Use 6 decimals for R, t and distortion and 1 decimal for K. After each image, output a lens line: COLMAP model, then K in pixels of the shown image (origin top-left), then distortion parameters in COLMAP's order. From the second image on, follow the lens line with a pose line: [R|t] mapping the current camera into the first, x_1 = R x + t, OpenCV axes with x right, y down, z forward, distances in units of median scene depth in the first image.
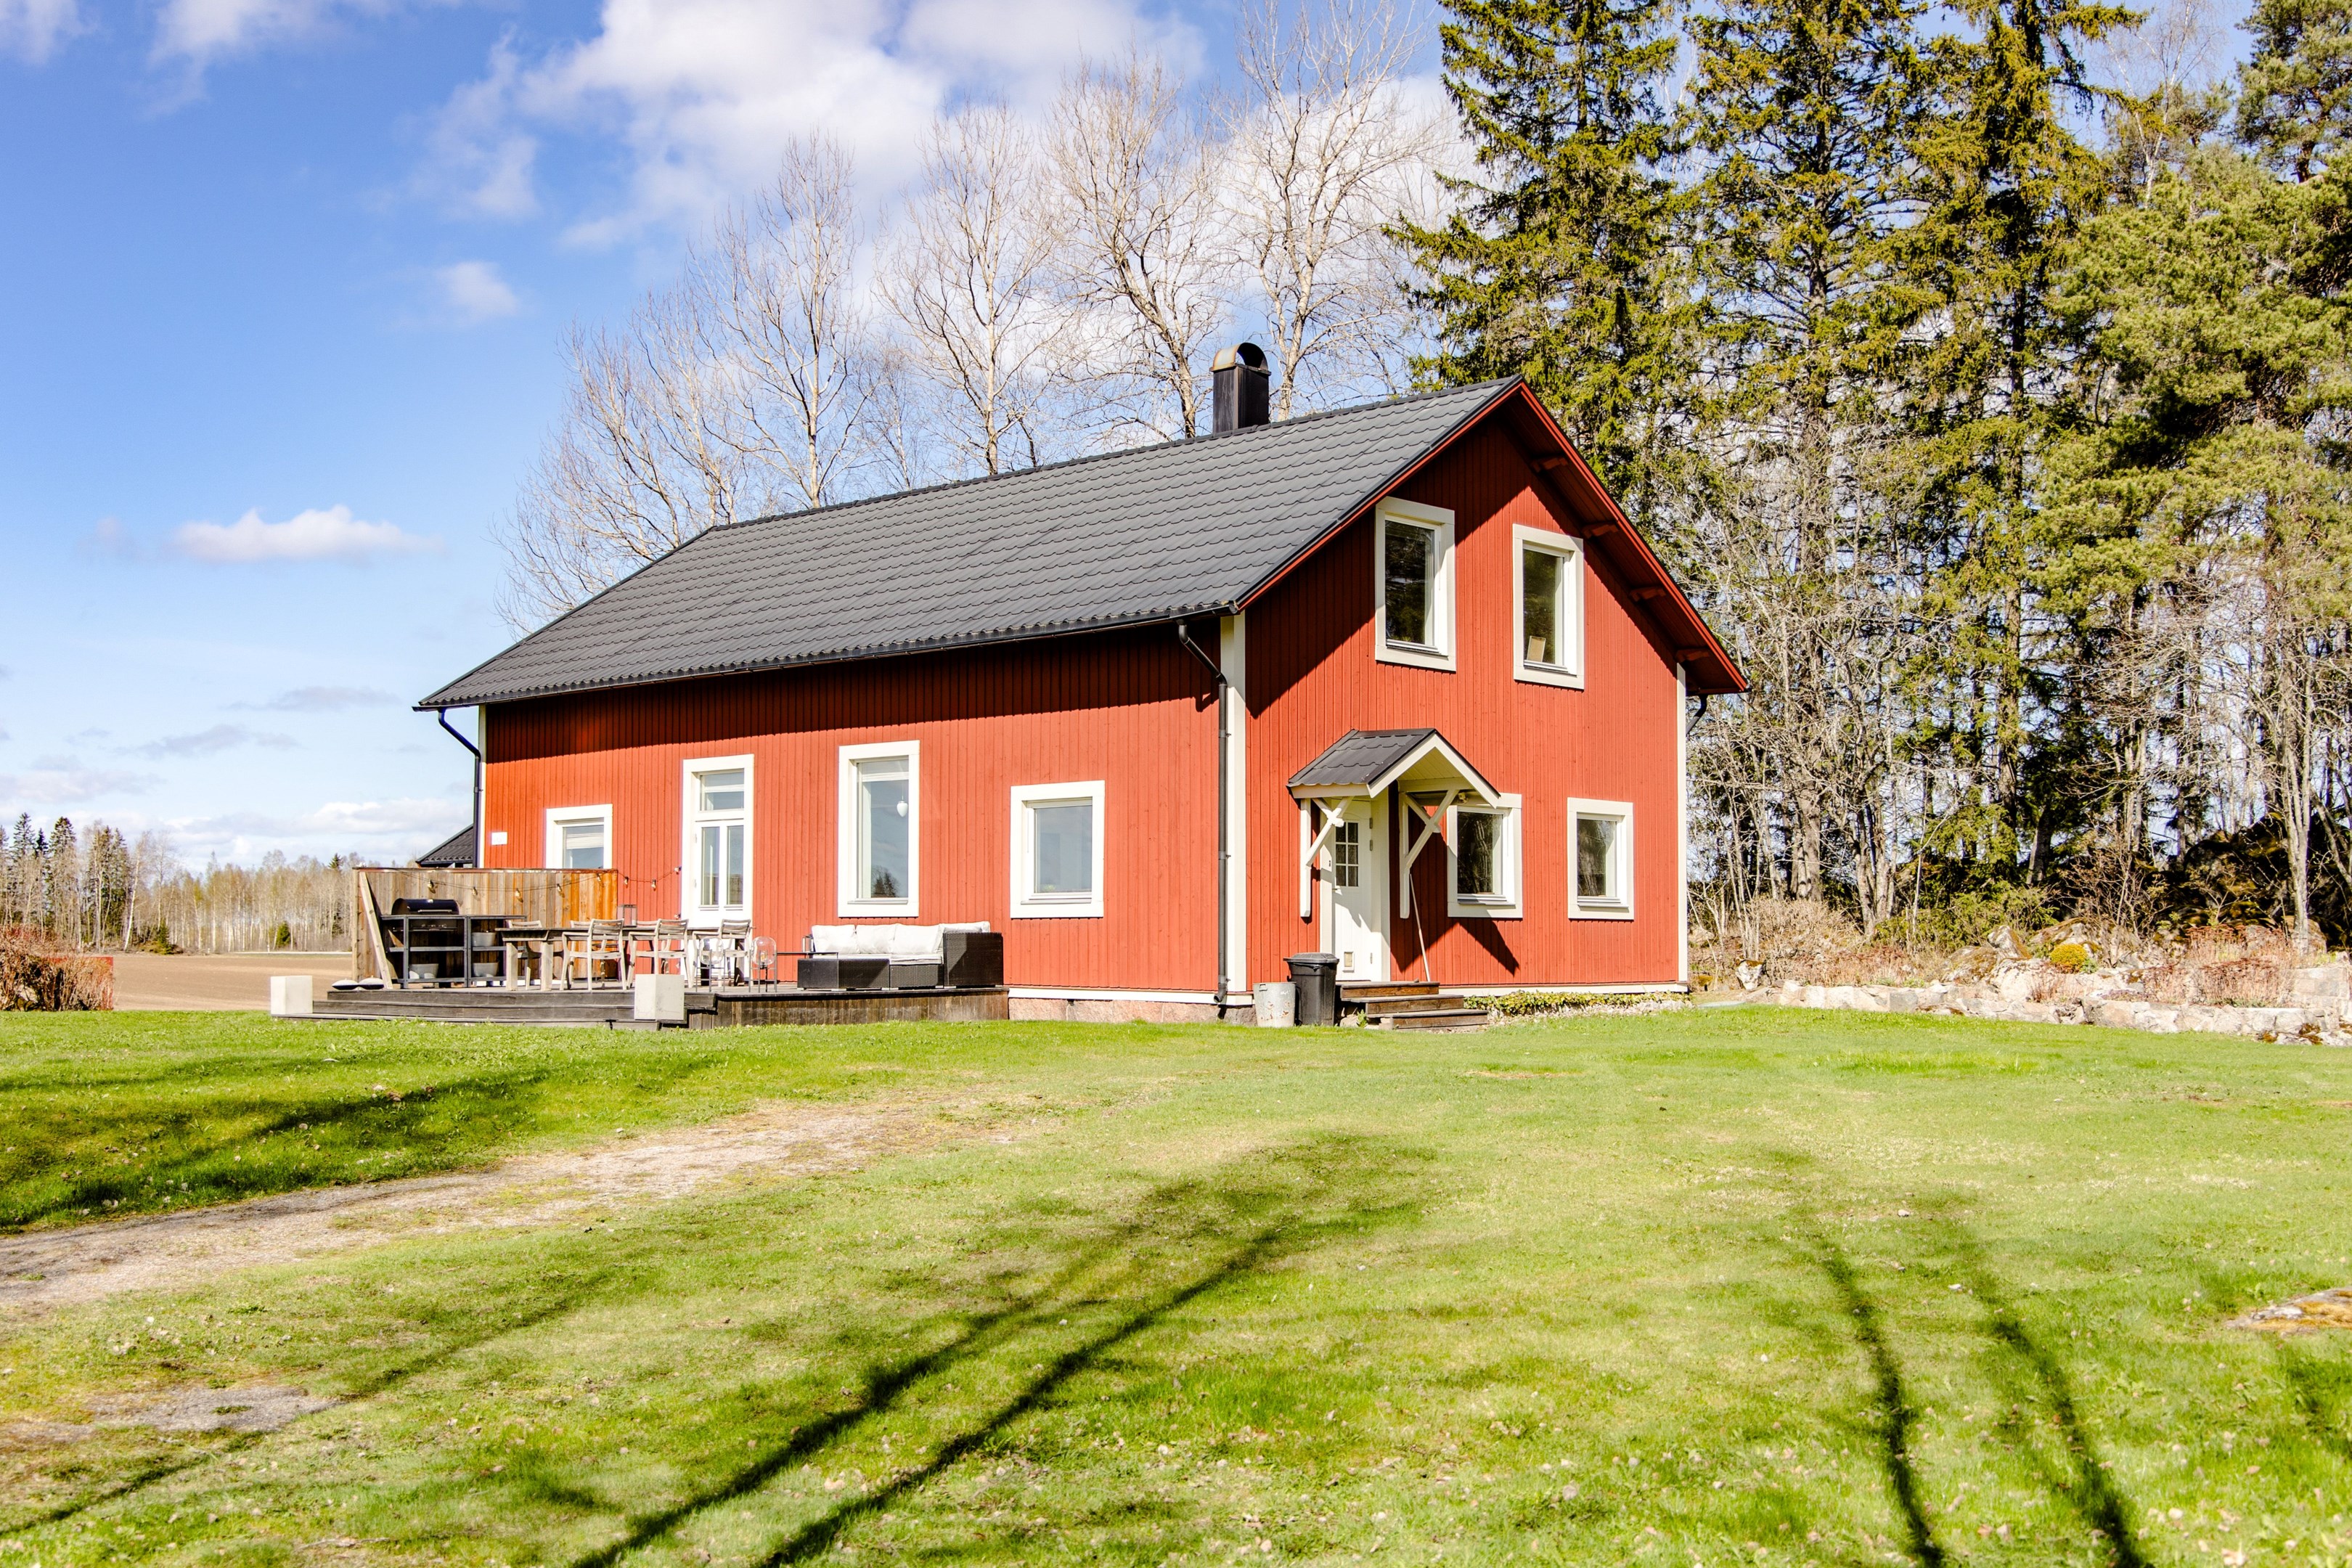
lens RADIAL K [[2450.8, 0, 1176.0], [0, 2450.8, 784.0], [0, 0, 1]] dist [0.006127, 0.032826]
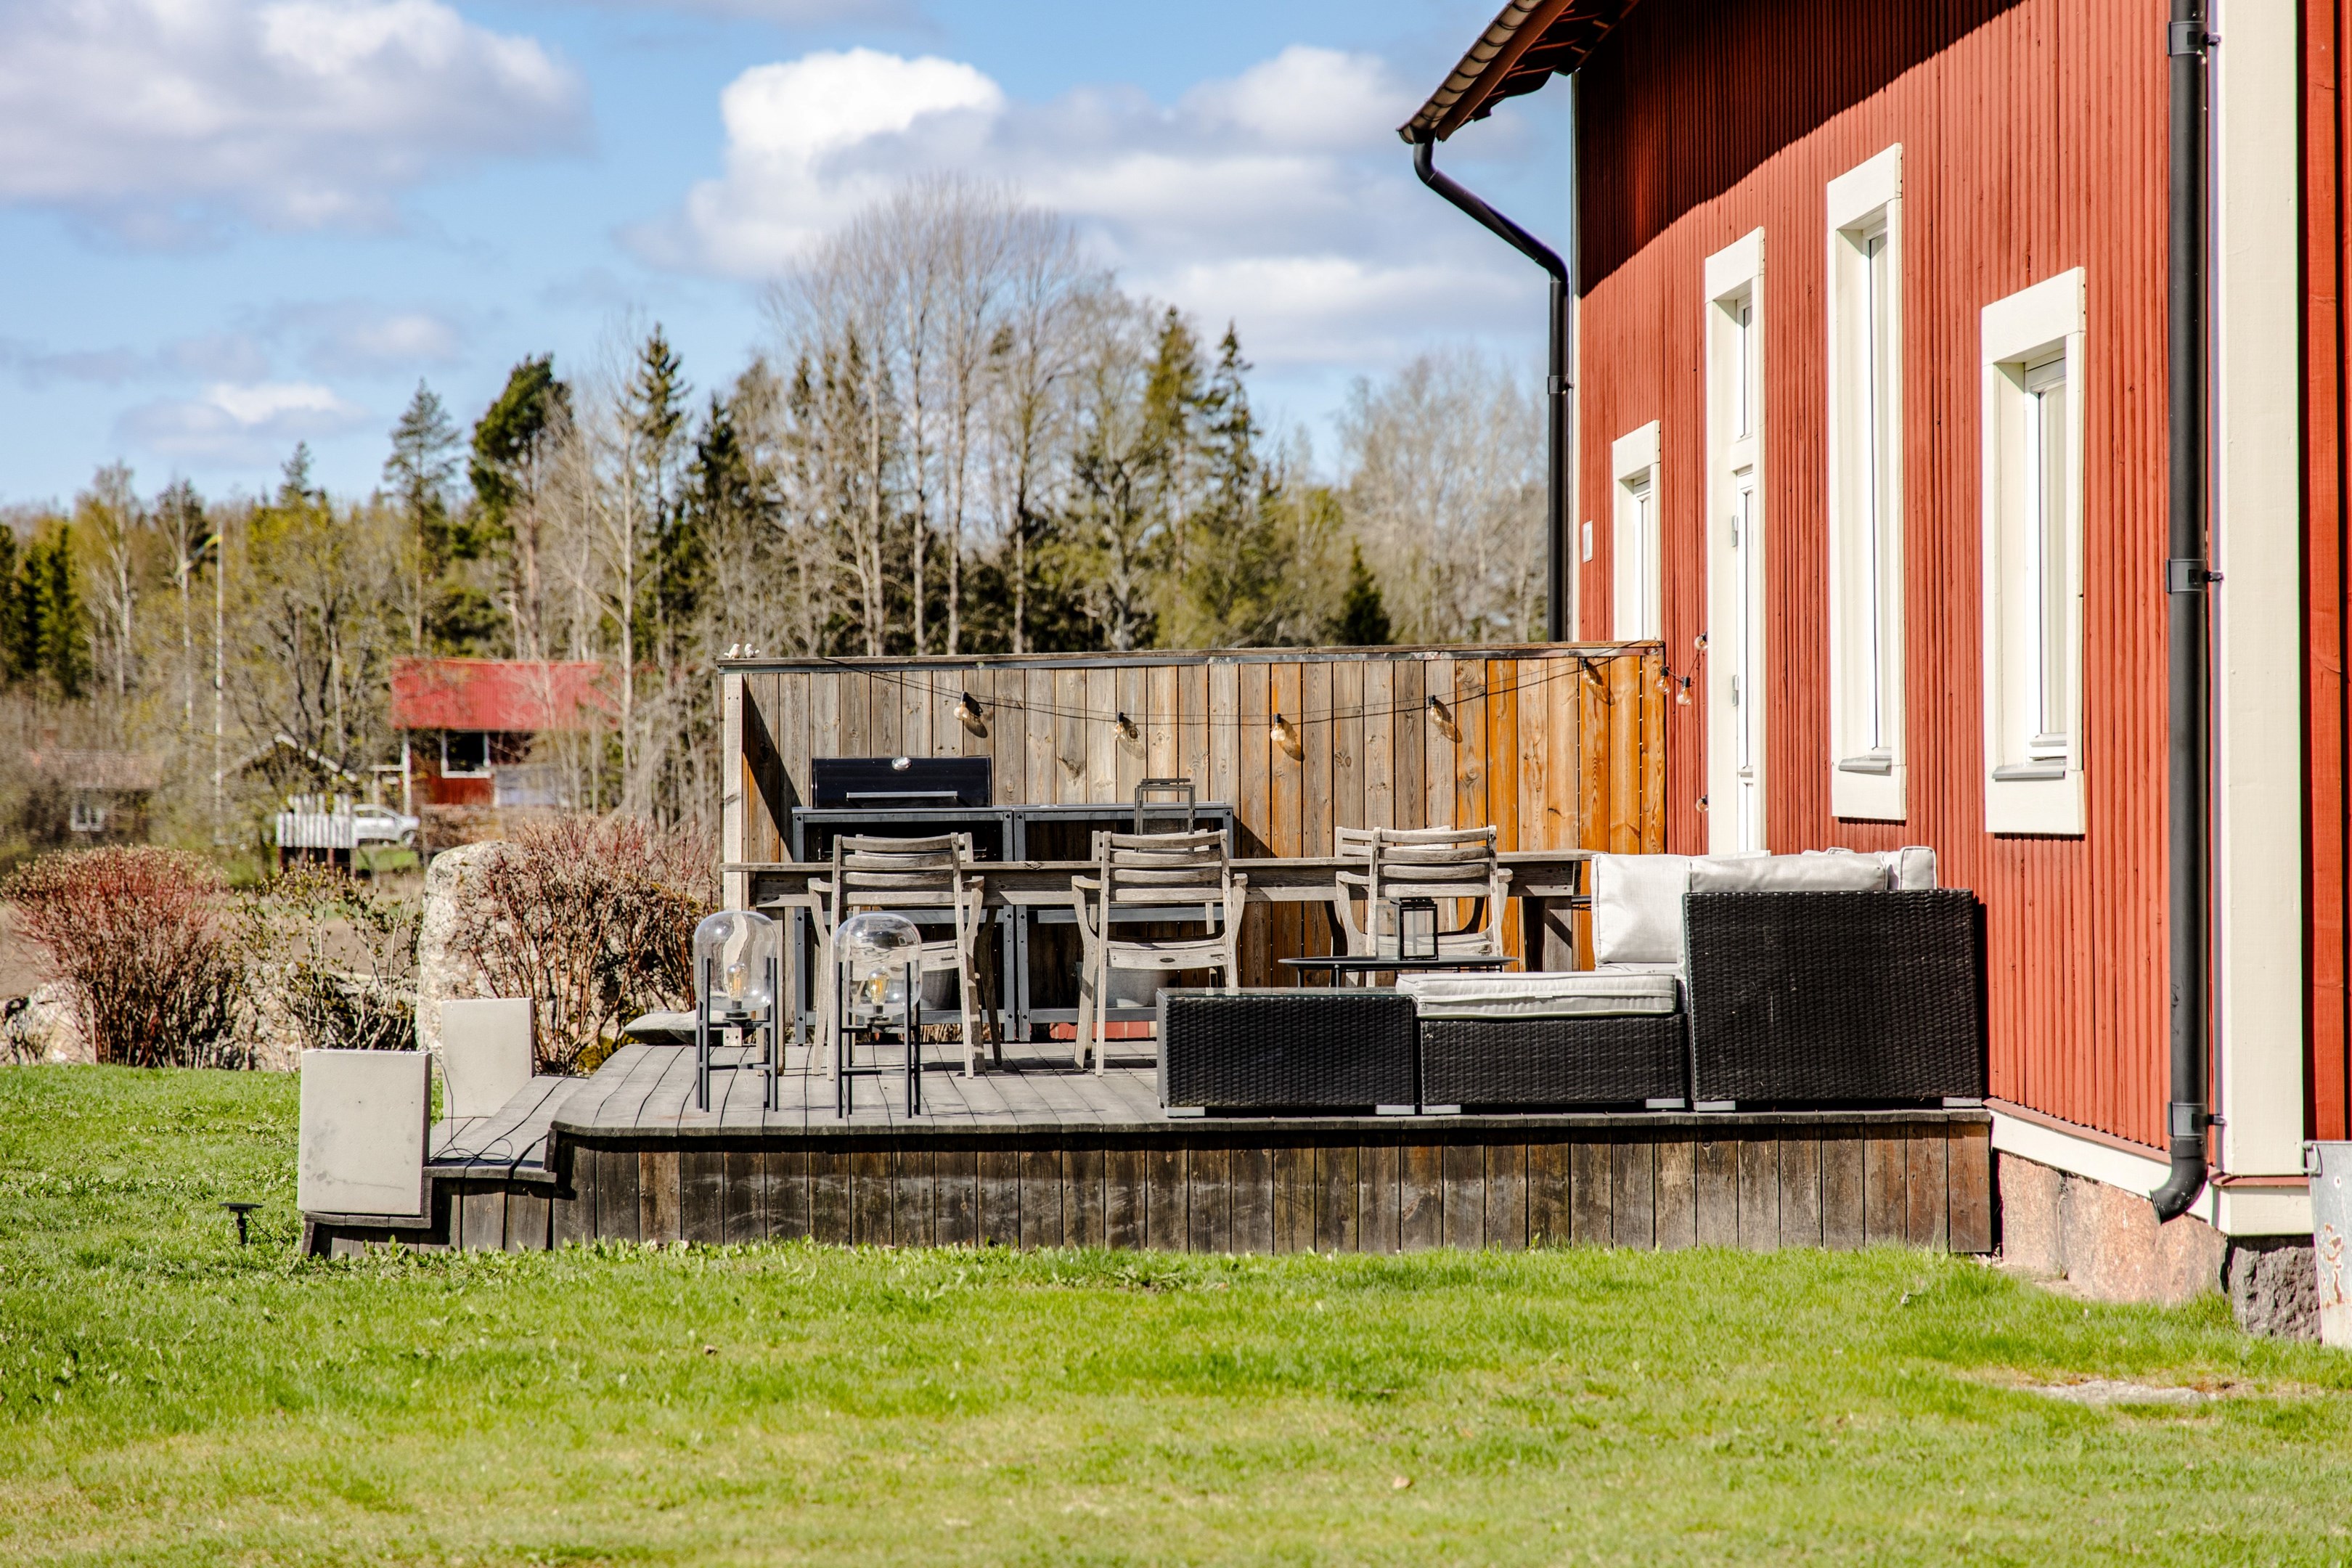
lens RADIAL K [[6938.6, 0, 1176.0], [0, 6938.6, 784.0], [0, 0, 1]] dist [0.059923, 0.269922]
pose [[0.719046, -0.004308, -0.694950, 0.364235], [0.049608, 0.997748, 0.045143, 0.013402], [0.693190, -0.066935, 0.717640, 0.432065]]
